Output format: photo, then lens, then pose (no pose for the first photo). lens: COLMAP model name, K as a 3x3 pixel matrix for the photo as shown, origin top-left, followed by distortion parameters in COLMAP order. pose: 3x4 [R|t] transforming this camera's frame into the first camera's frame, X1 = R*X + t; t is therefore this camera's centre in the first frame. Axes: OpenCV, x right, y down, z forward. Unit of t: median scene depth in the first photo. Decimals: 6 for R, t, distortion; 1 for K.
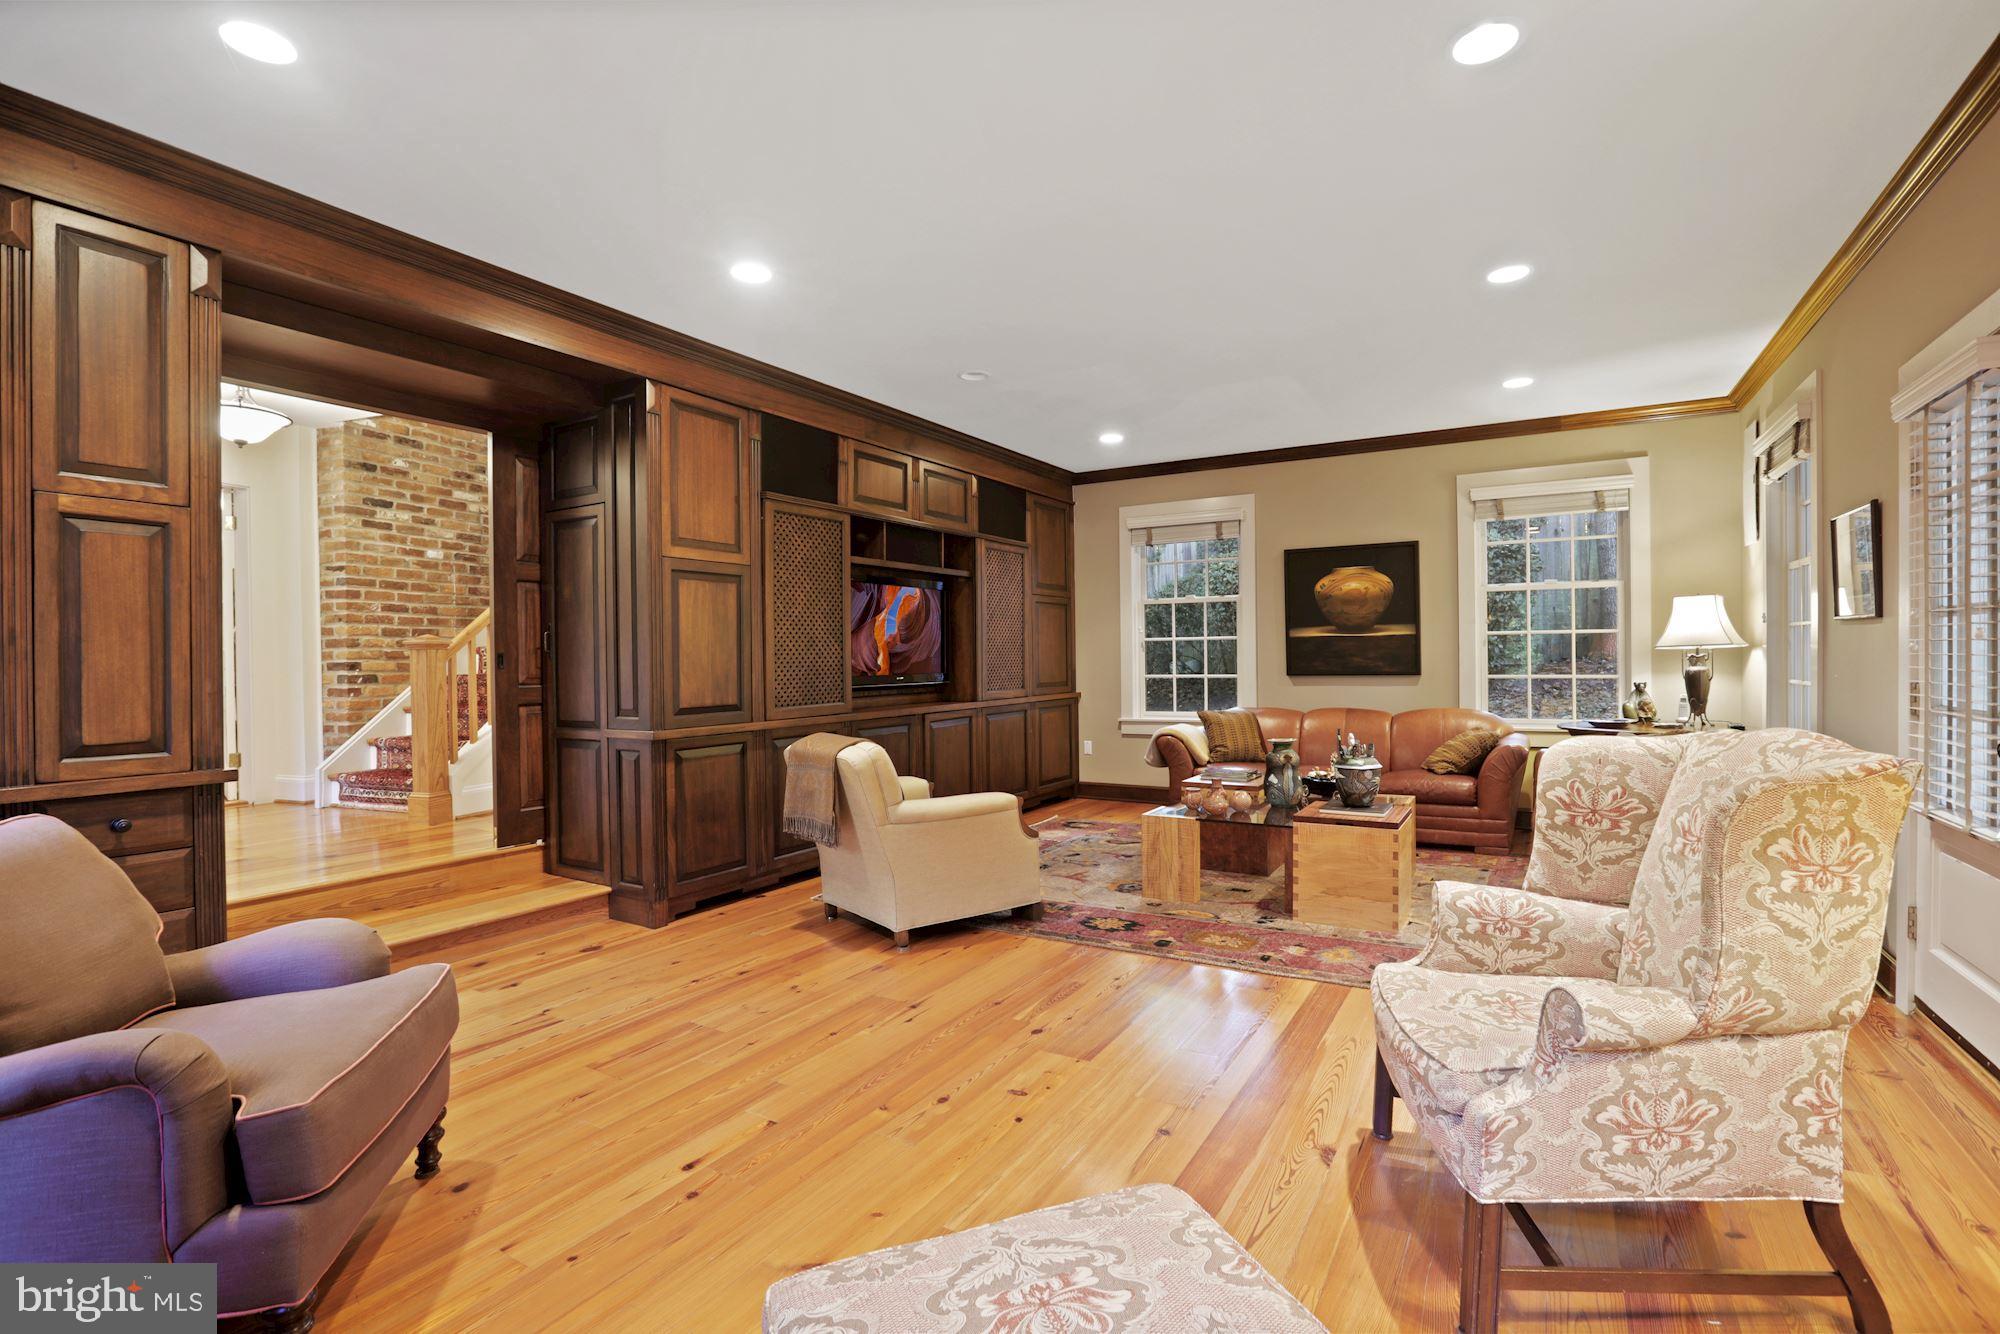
lens RADIAL K [[923.0, 0, 1009.2], [0, 923.0, 669.8], [0, 0, 1]] dist [-0.026034, 0.005310]
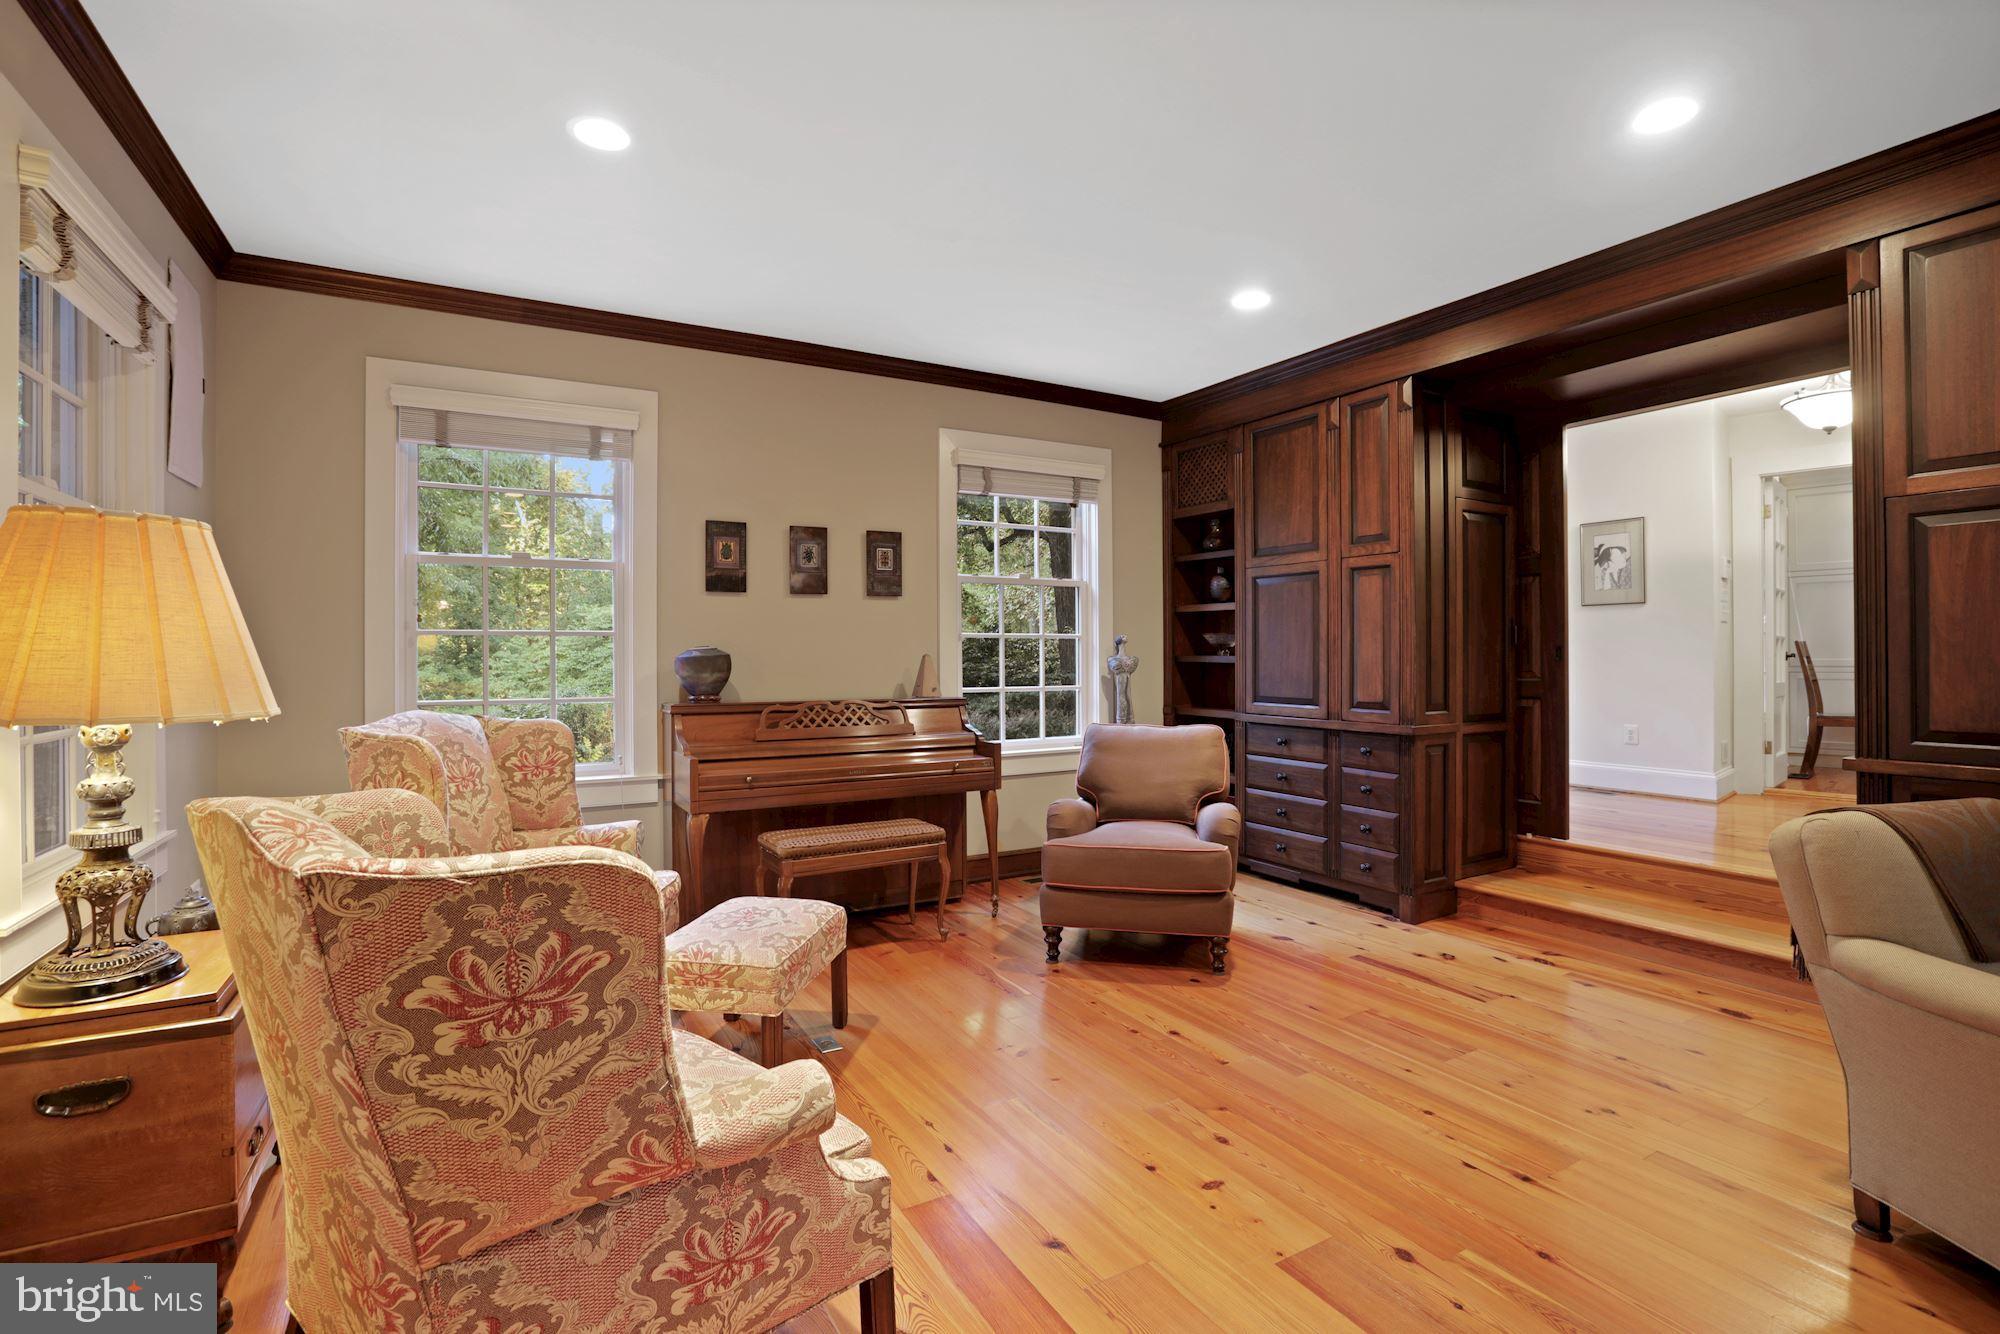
lens RADIAL K [[923.0, 0, 995.5], [0, 923.0, 651.8], [0, 0, 1]] dist [-0.026034, 0.005310]
pose [[-0.493921, 0.012091, -0.869423, 0.372196], [0.001529, 0.999914, 0.013037, -0.015767], [0.869505, 0.005110, -0.493897, 0.558226]]
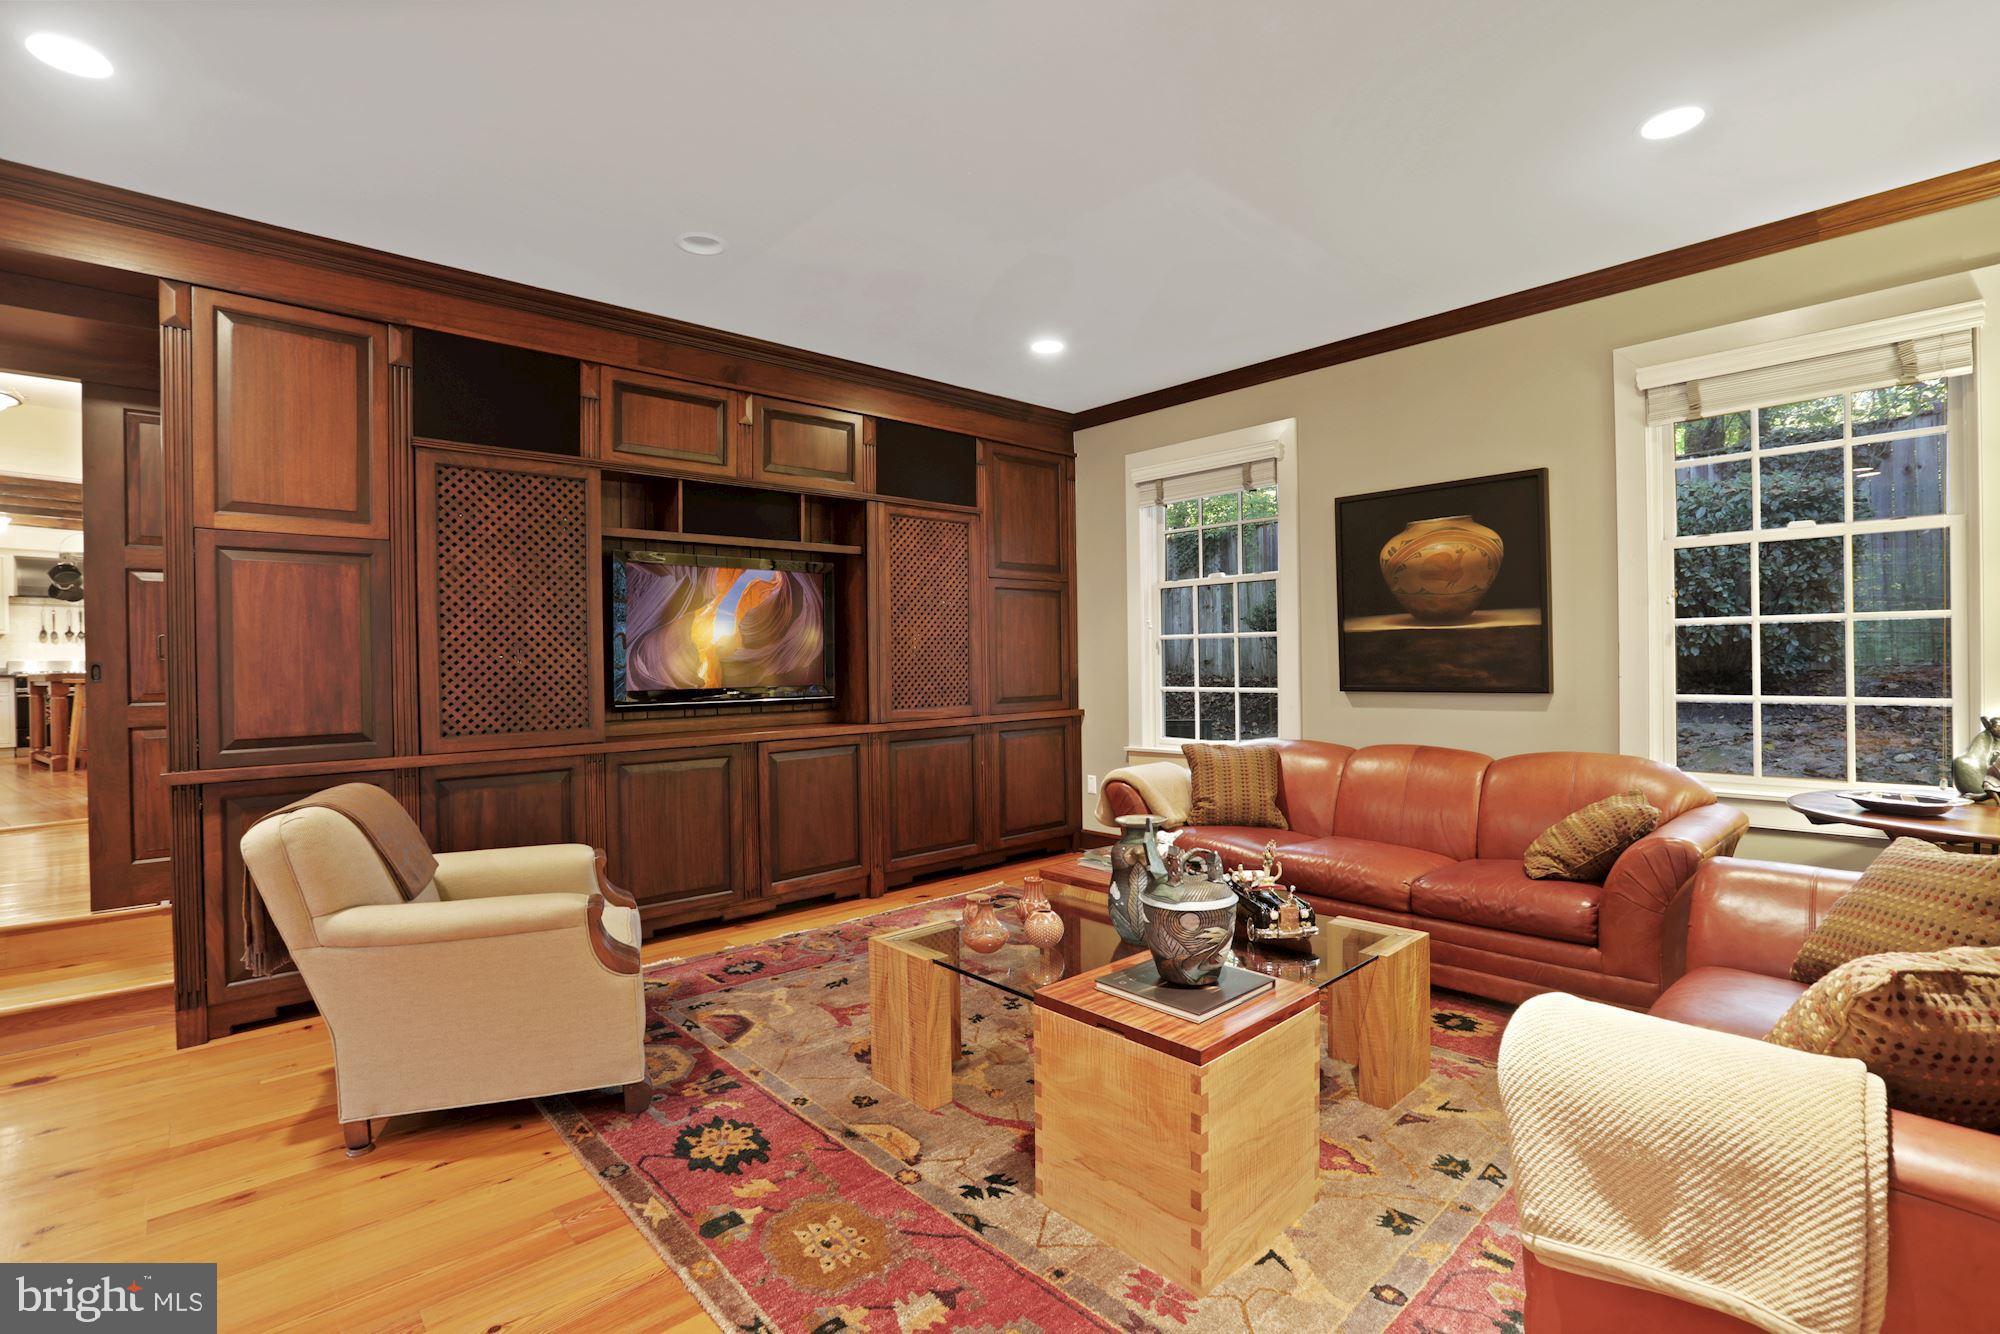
lens RADIAL K [[923.0, 0, 989.1], [0, 923.0, 667.7], [0, 0, 1]] dist [-0.026034, 0.005310]
pose [[0.956230, 0.001492, -0.292613, 0.307933], [-0.002067, 0.999996, -0.001658, -0.010617], [0.292609, 0.002190, 0.956230, 0.369885]]
